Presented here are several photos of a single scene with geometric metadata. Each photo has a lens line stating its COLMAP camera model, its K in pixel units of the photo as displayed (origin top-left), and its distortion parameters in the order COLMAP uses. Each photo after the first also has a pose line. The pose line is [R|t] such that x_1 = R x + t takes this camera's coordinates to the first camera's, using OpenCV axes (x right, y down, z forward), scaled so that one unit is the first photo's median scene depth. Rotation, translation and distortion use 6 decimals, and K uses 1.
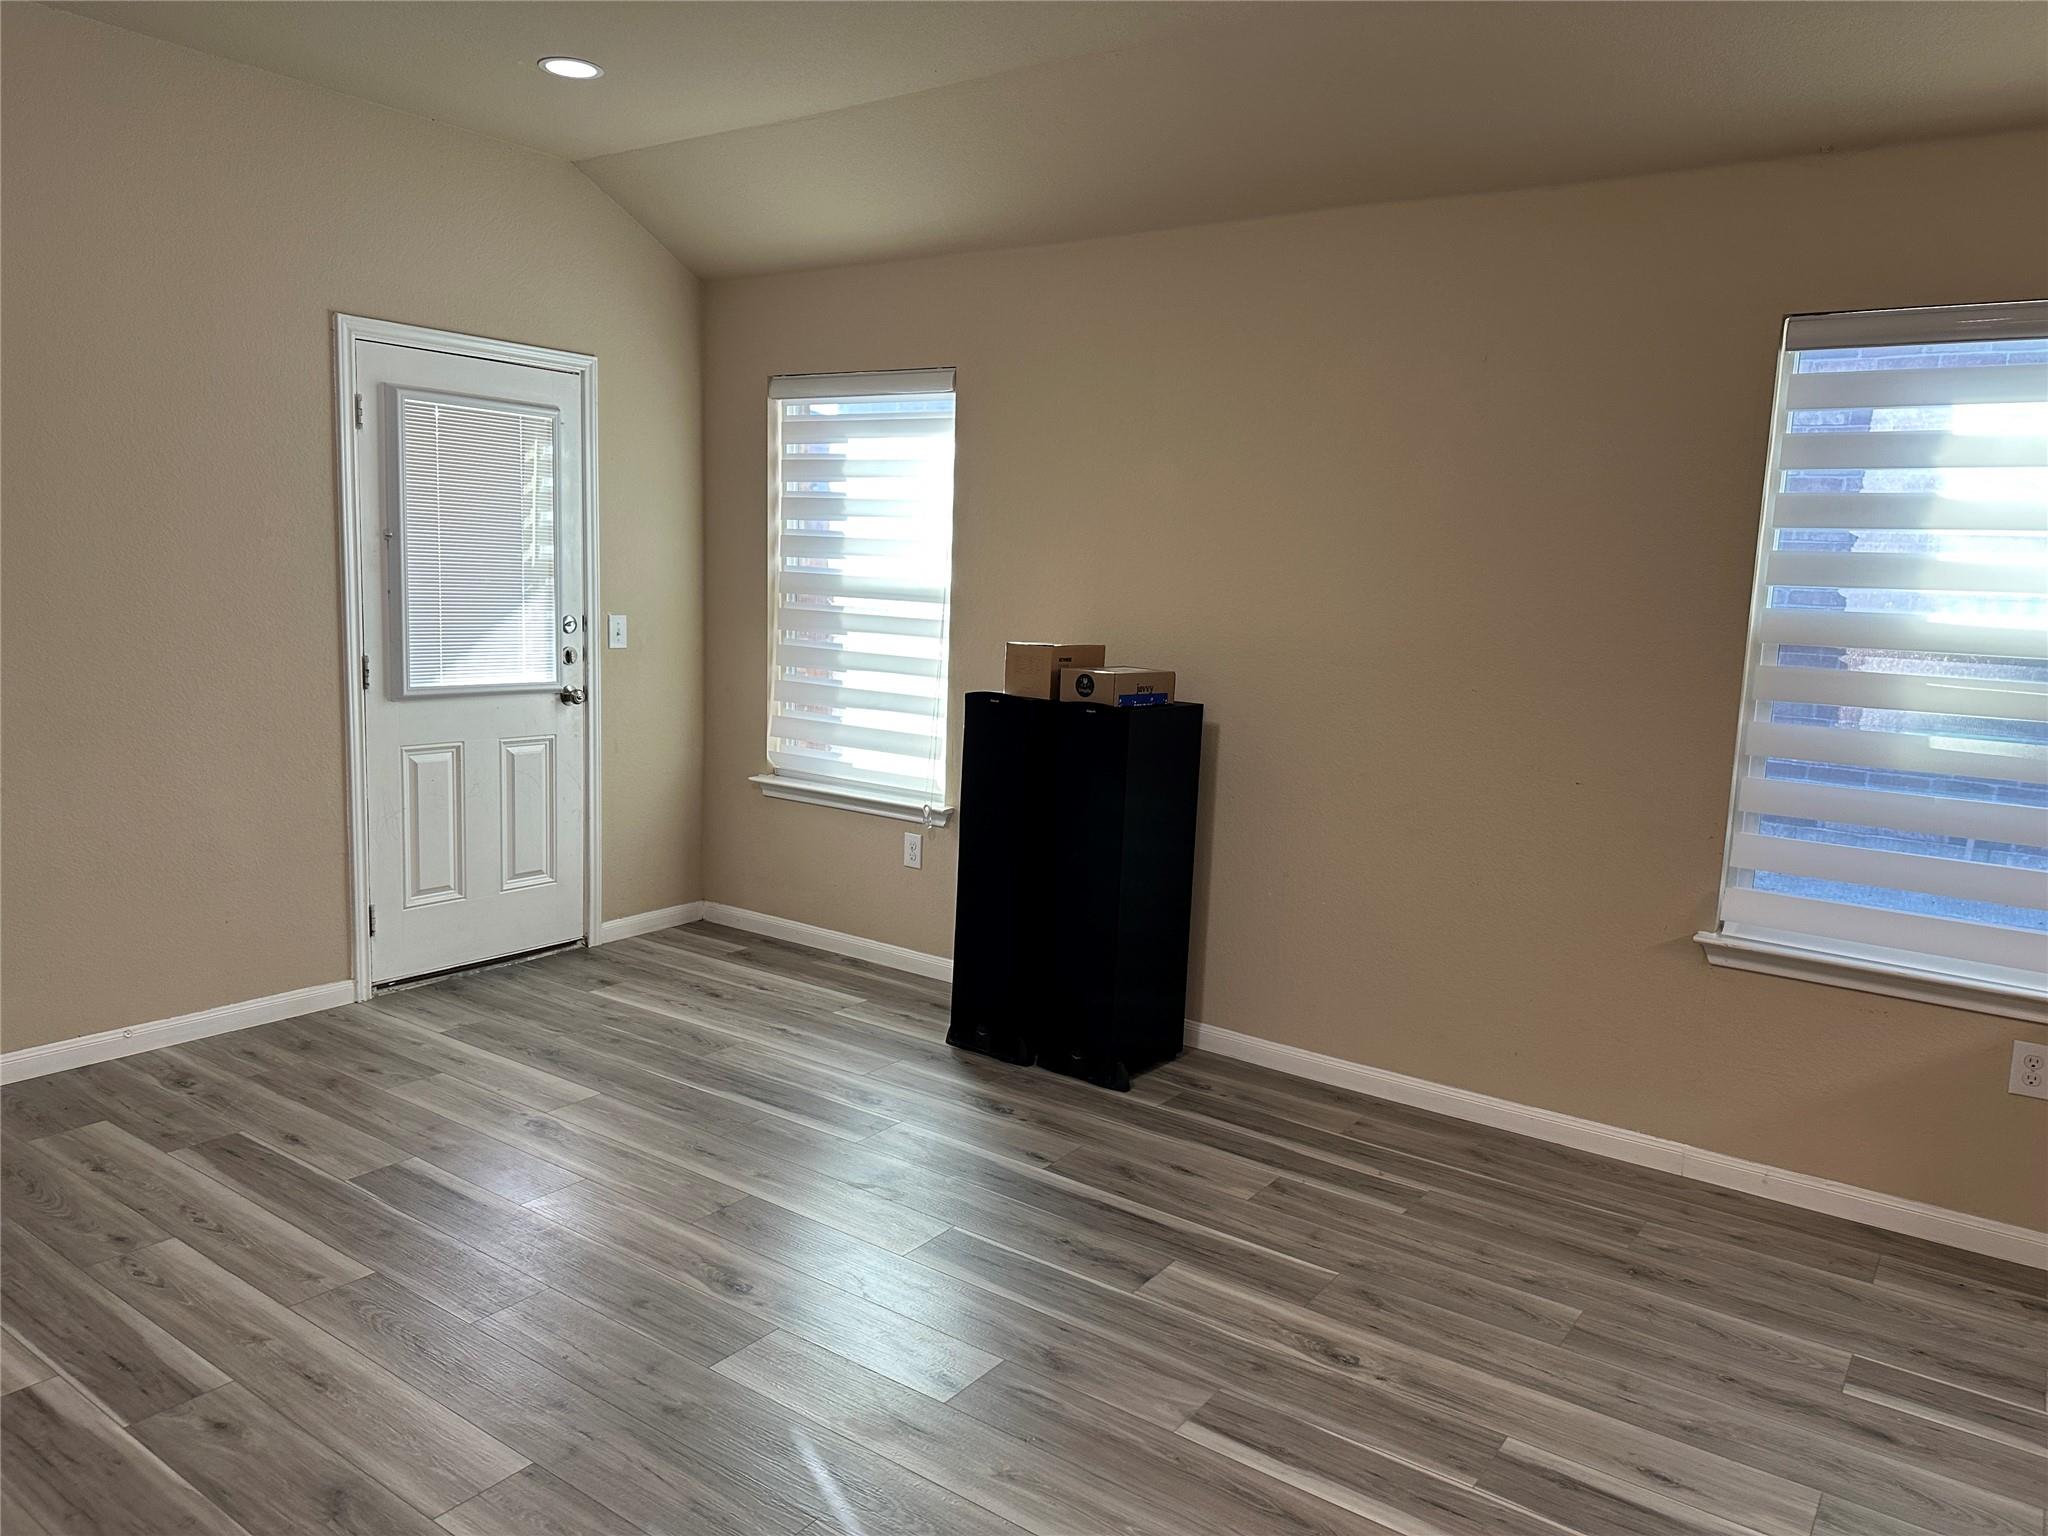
lens RADIAL K [[1435.8, 0, 1038.3], [0, 1435.8, 781.3], [0, 0, 1]] dist [0.067005, -0.073601]
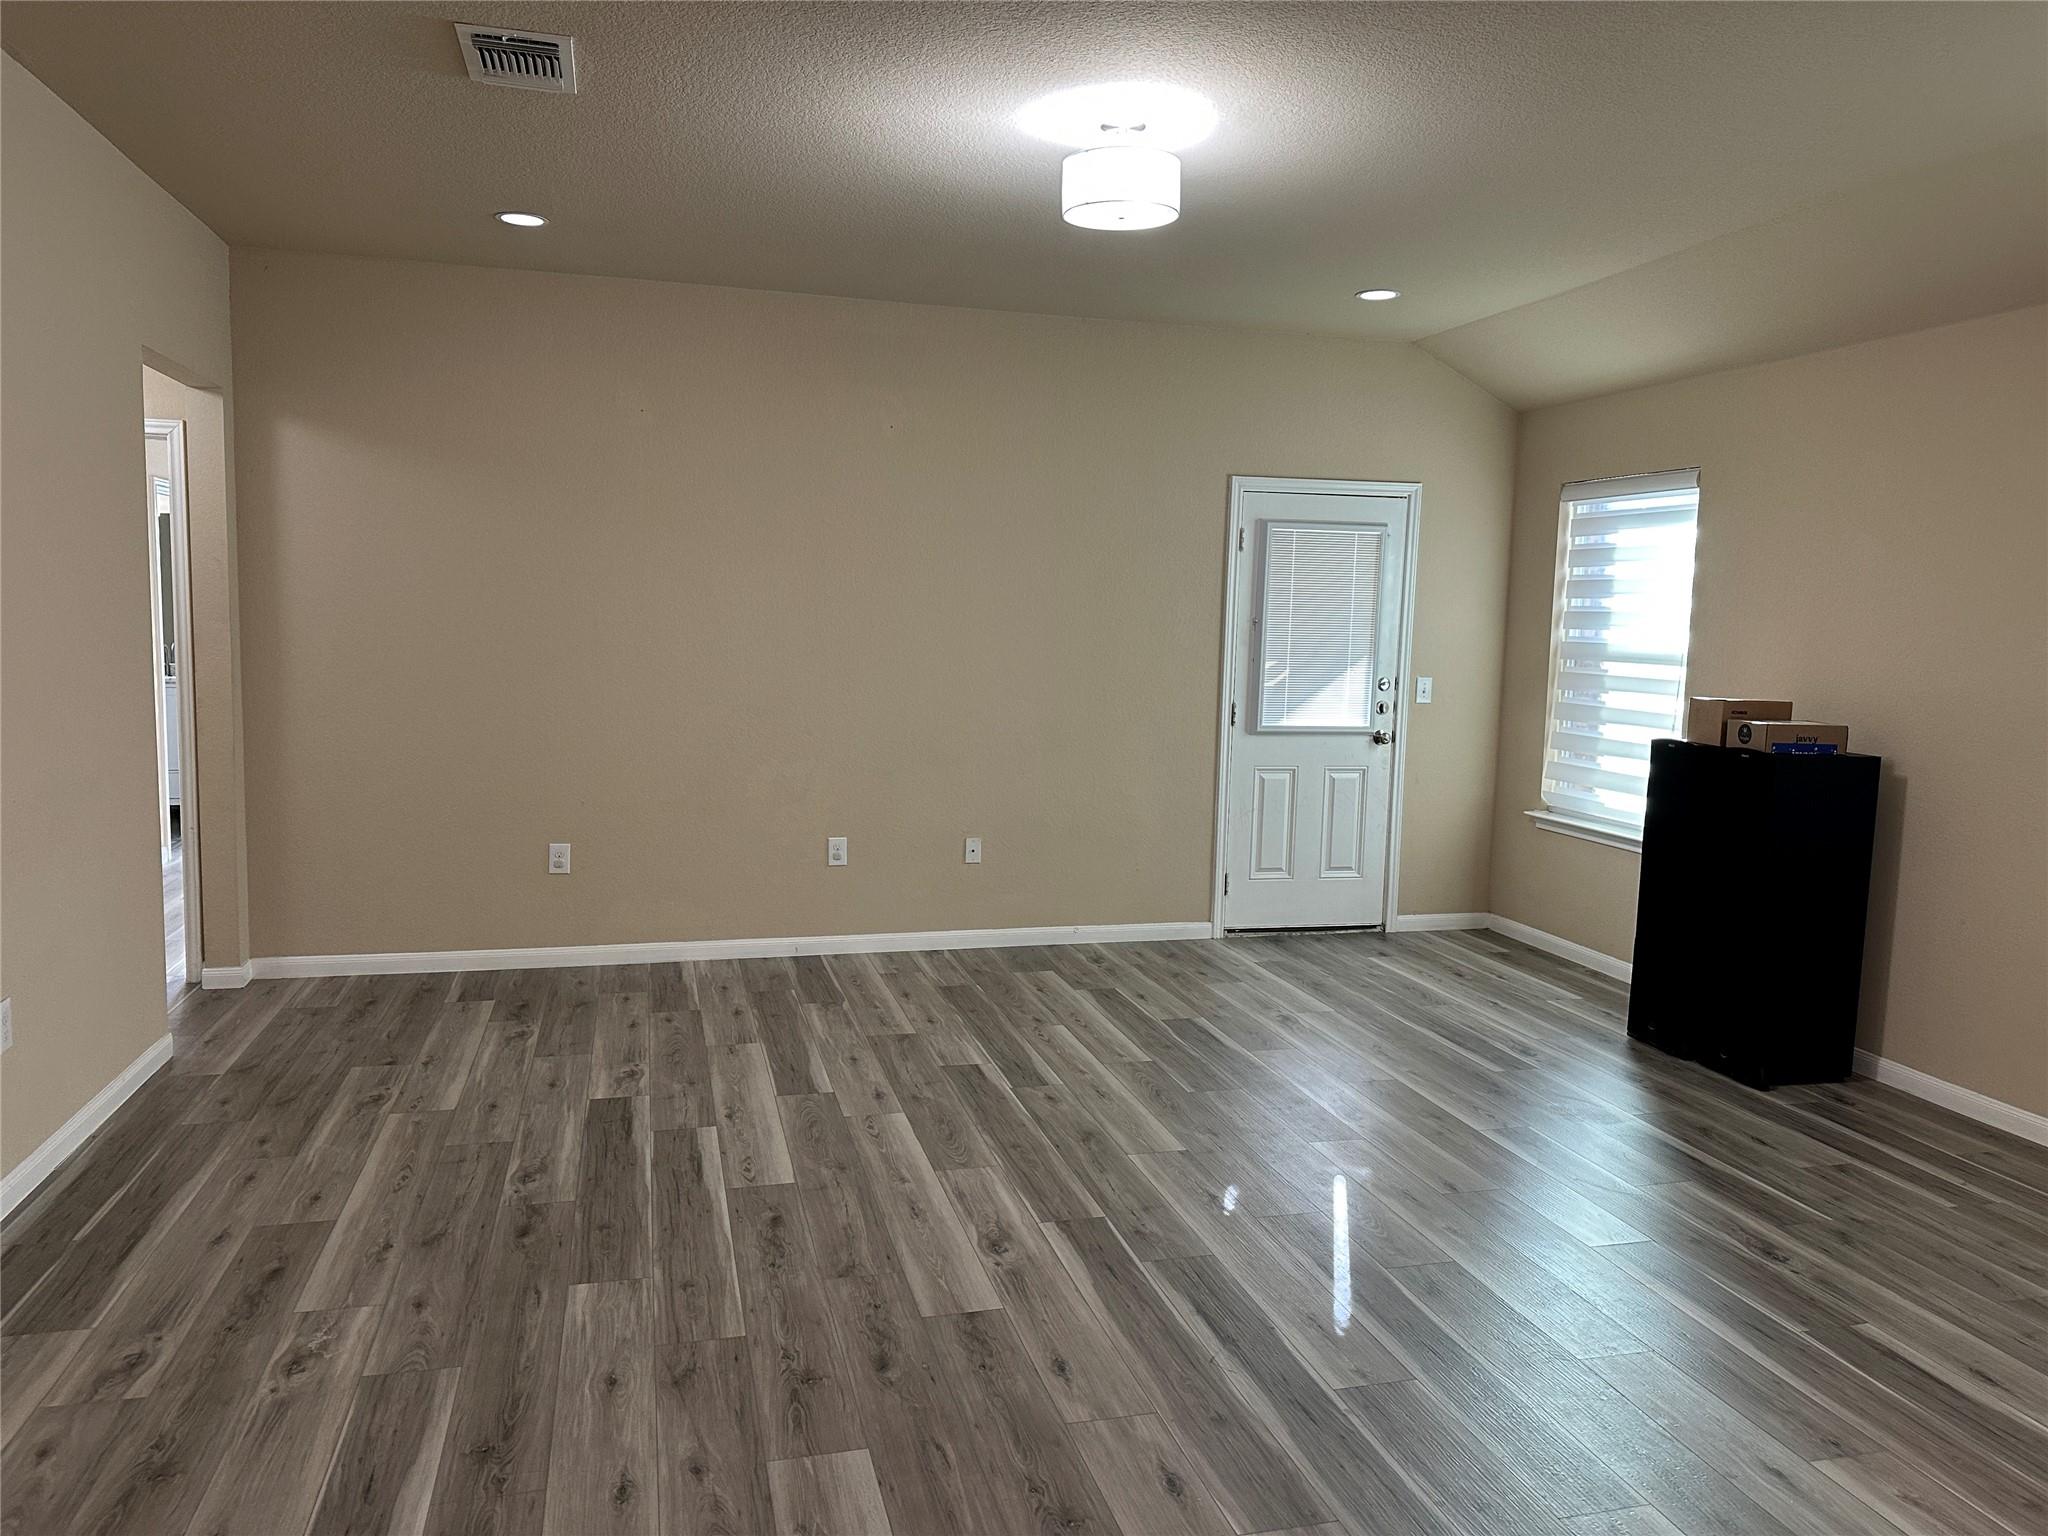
lens RADIAL K [[1435.8, 0, 1013.4], [0, 1435.8, 768.6], [0, 0, 1]] dist [0.067005, -0.073601]
pose [[0.767097, 0.047439, -0.639775, 0.307128], [-0.088333, 0.995574, -0.032091, 0.047909], [0.635421, 0.081130, 0.767892, -0.262034]]
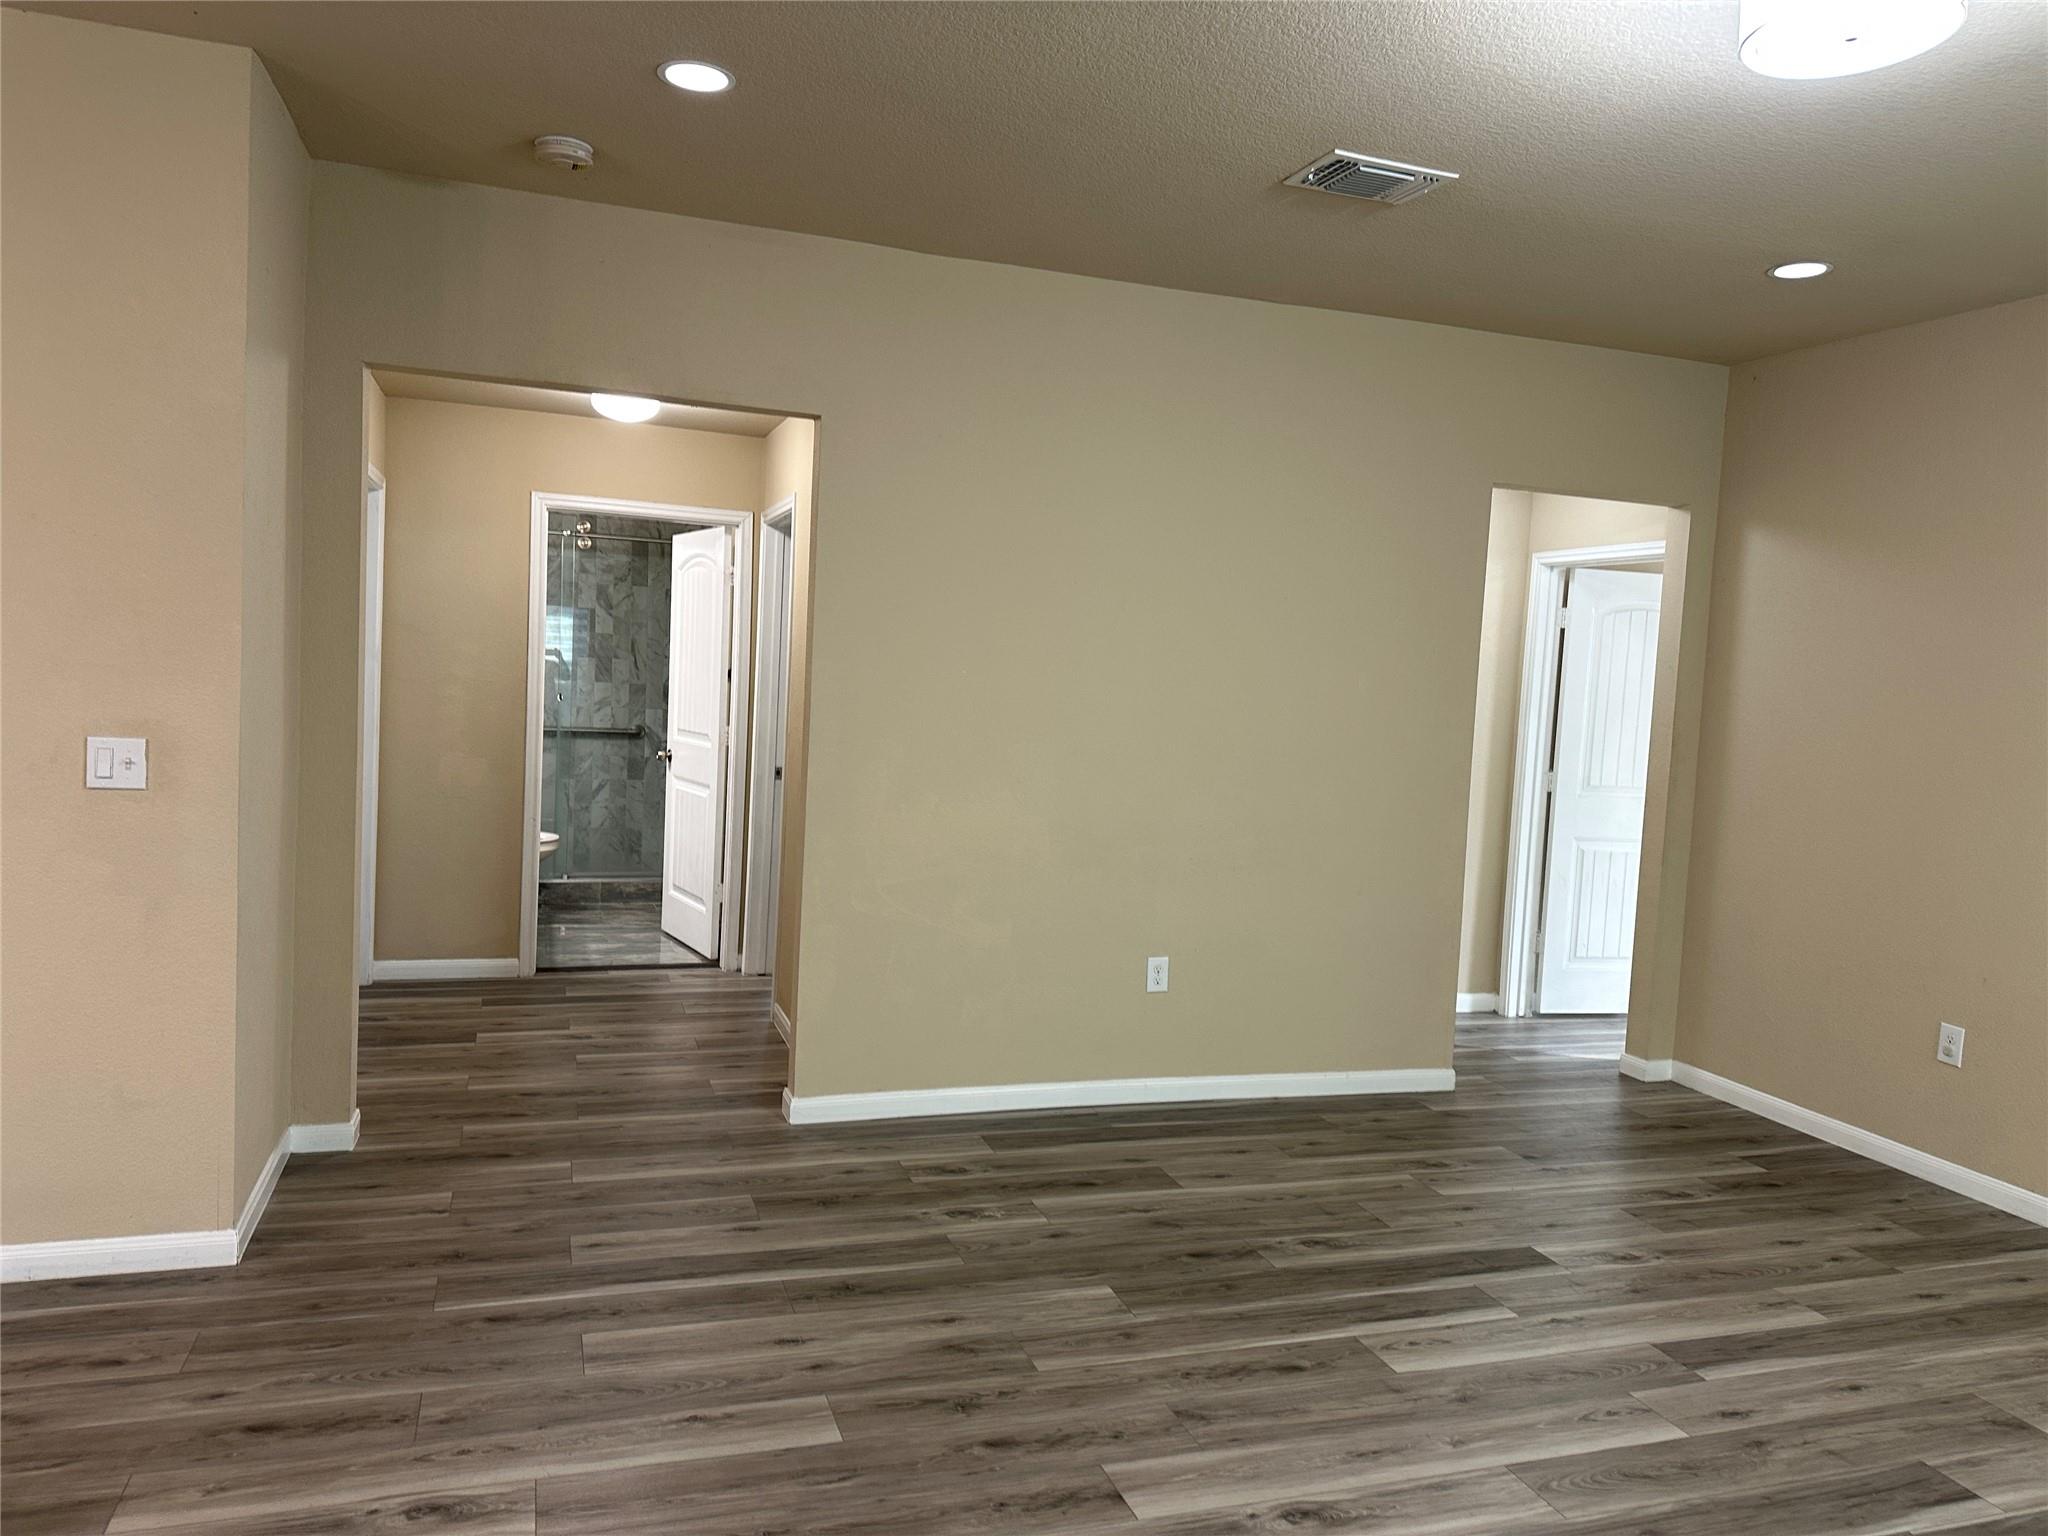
lens RADIAL K [[1435.8, 0, 1036.4], [0, 1435.8, 778.3], [0, 0, 1]] dist [0.067005, -0.073601]
pose [[-0.590831, -0.004766, -0.806782, 0.361771], [-0.190281, 0.972596, 0.133603, -0.072560], [0.784036, 0.232452, -0.575547, 0.528244]]
